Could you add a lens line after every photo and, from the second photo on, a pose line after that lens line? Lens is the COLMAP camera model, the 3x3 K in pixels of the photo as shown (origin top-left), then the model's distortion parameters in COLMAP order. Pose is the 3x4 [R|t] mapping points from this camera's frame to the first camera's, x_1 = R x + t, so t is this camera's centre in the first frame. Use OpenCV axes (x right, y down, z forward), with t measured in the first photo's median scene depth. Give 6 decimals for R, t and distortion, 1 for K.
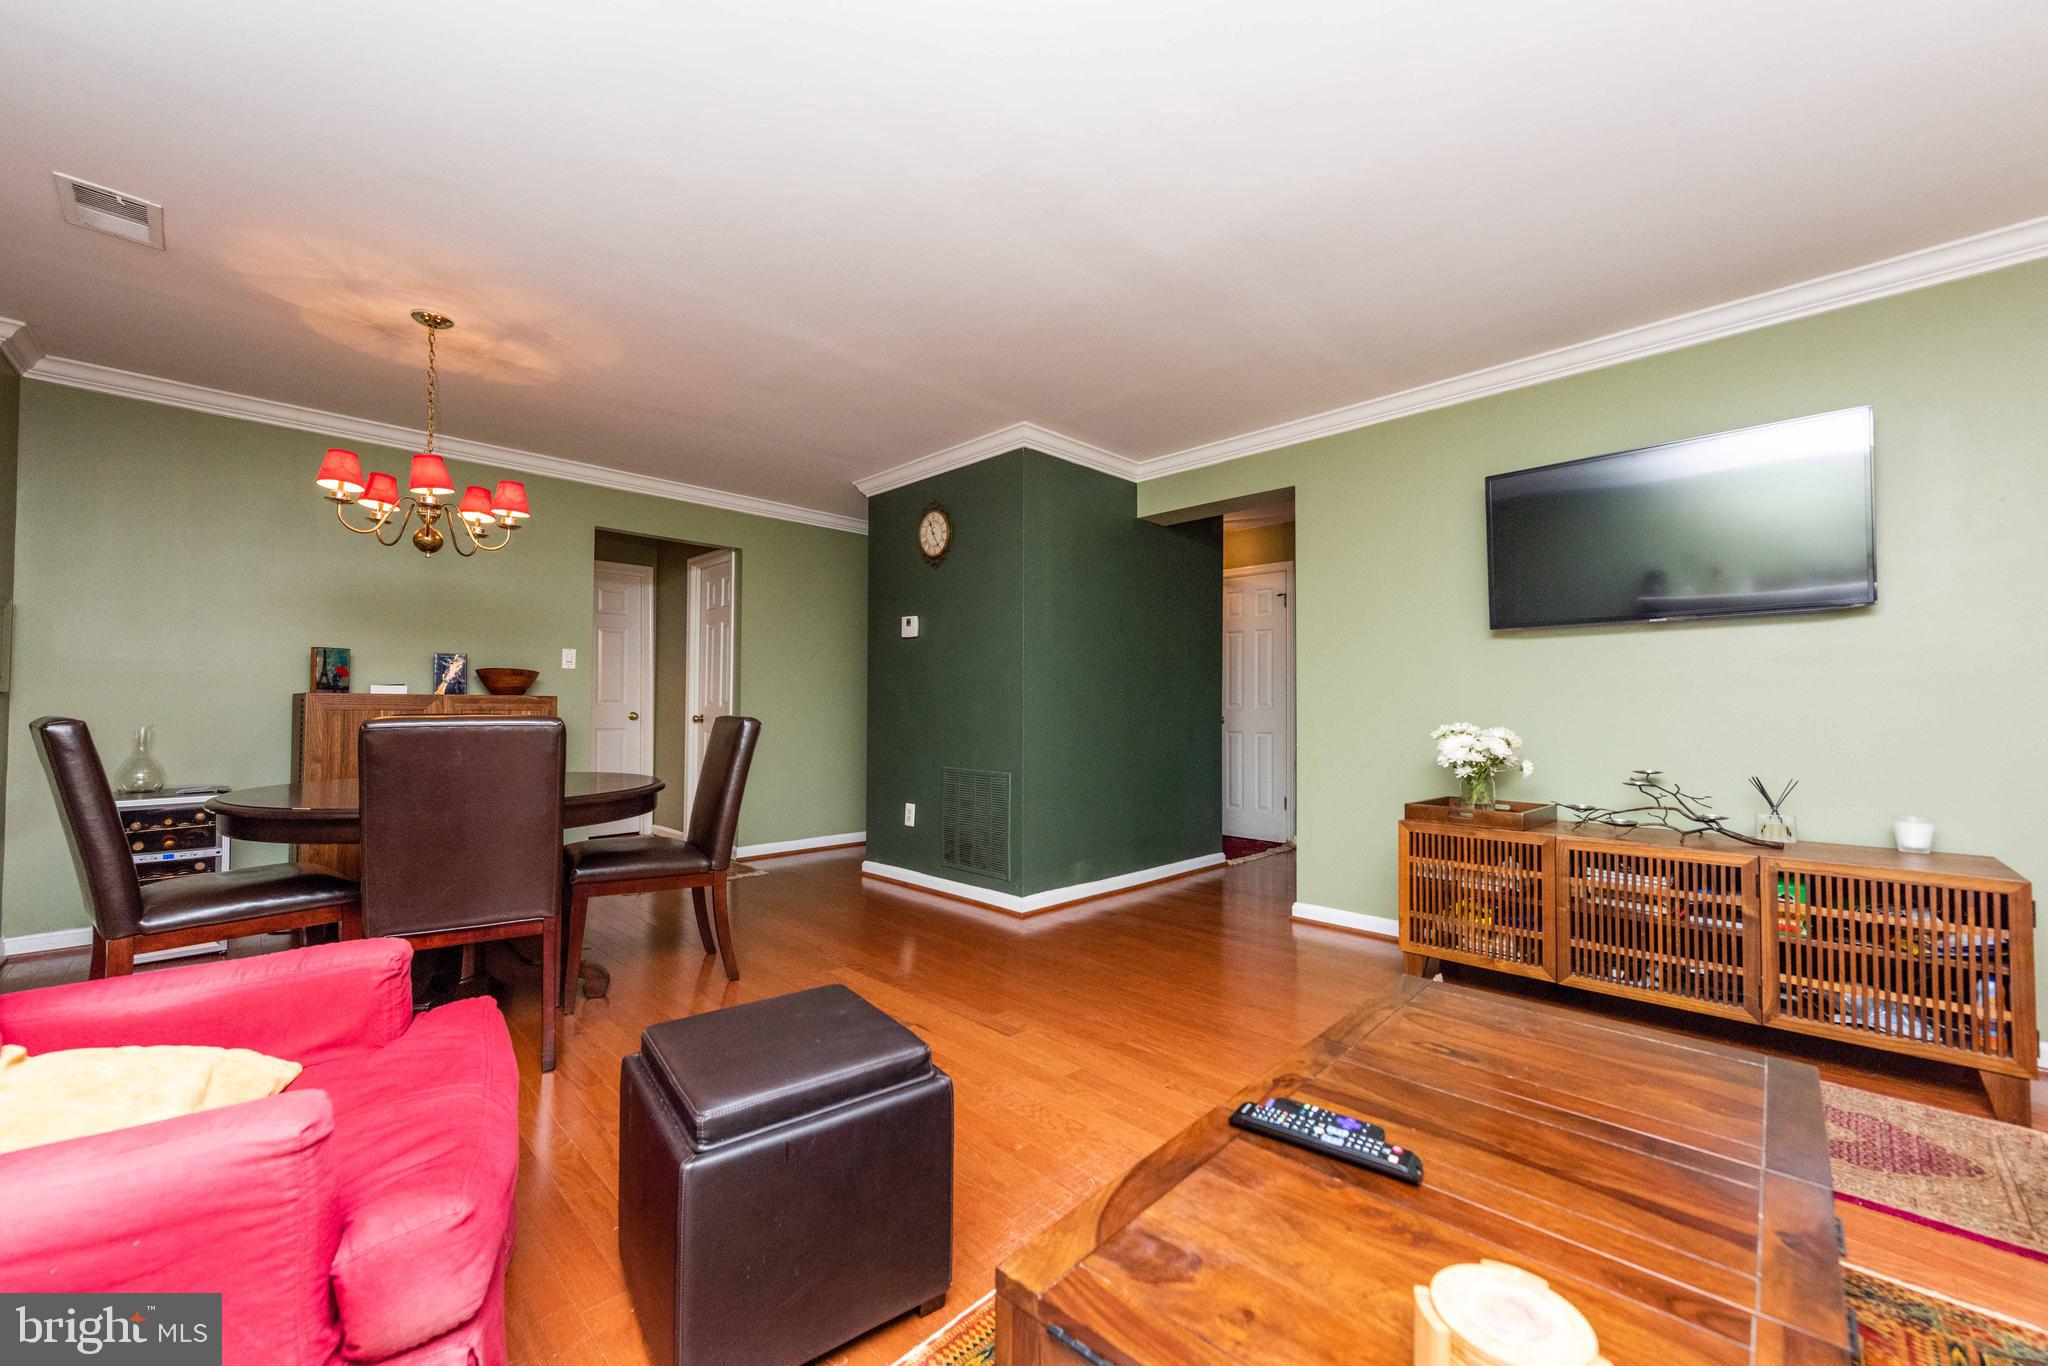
lens RADIAL K [[809.0, 0, 1020.8], [0, 809.0, 688.0], [0, 0, 1]] dist [0.010261, -0.004002]
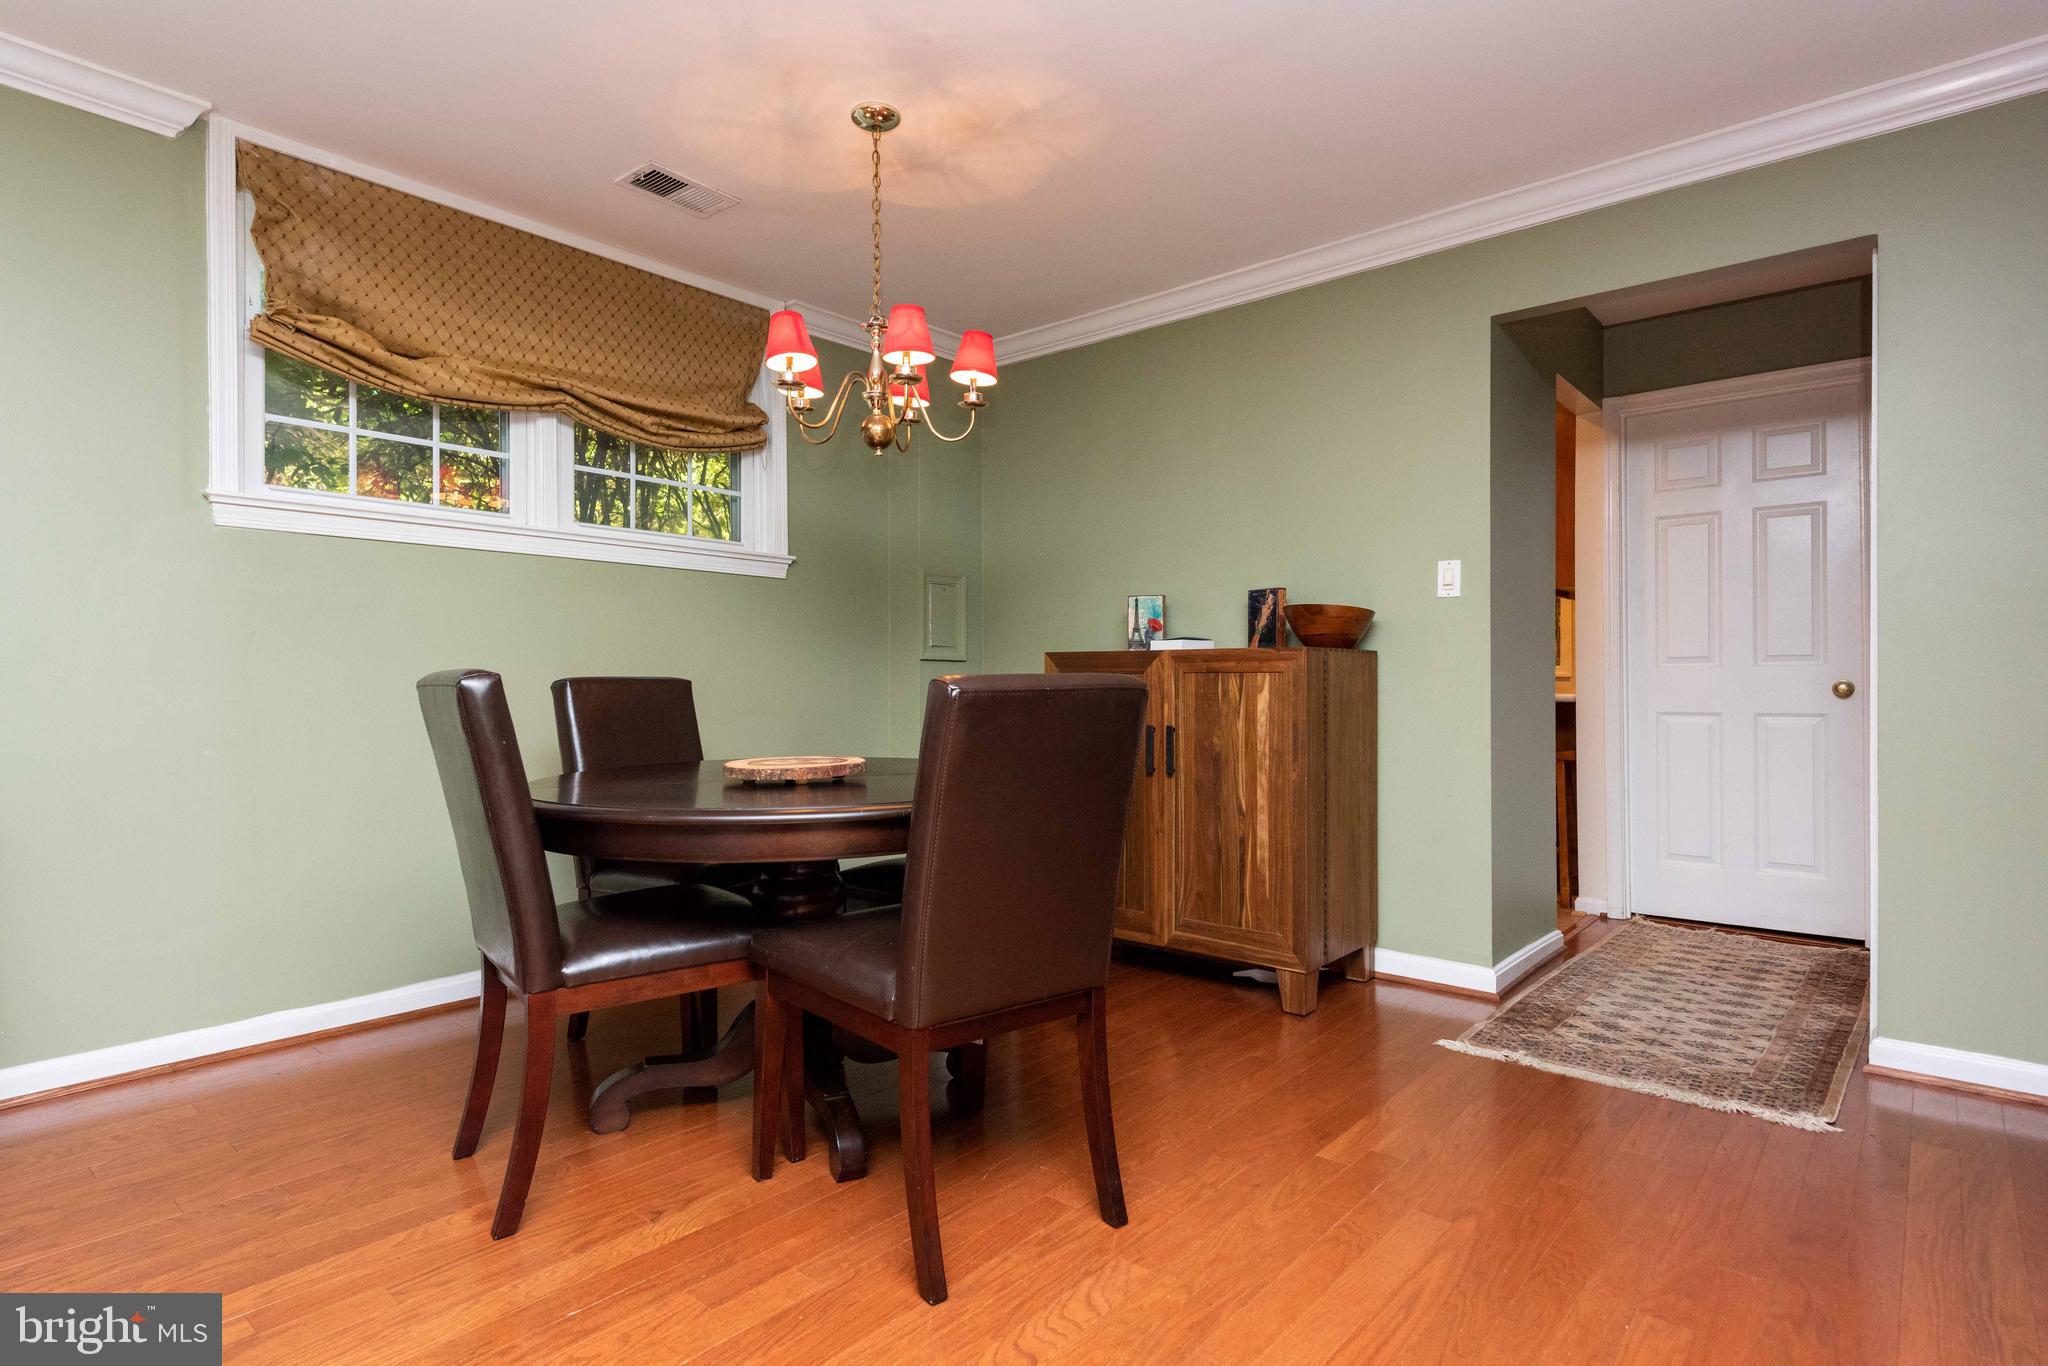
lens RADIAL K [[1055.1, 0, 1011.6], [0, 1055.1, 685.6], [0, 0, 1]] dist [0.010289, -0.002650]
pose [[0.070439, -0.000594, -0.997516, 0.228865], [0.023657, 0.999720, 0.001075, 0.048911], [0.997236, -0.023674, 0.070433, 1.152527]]
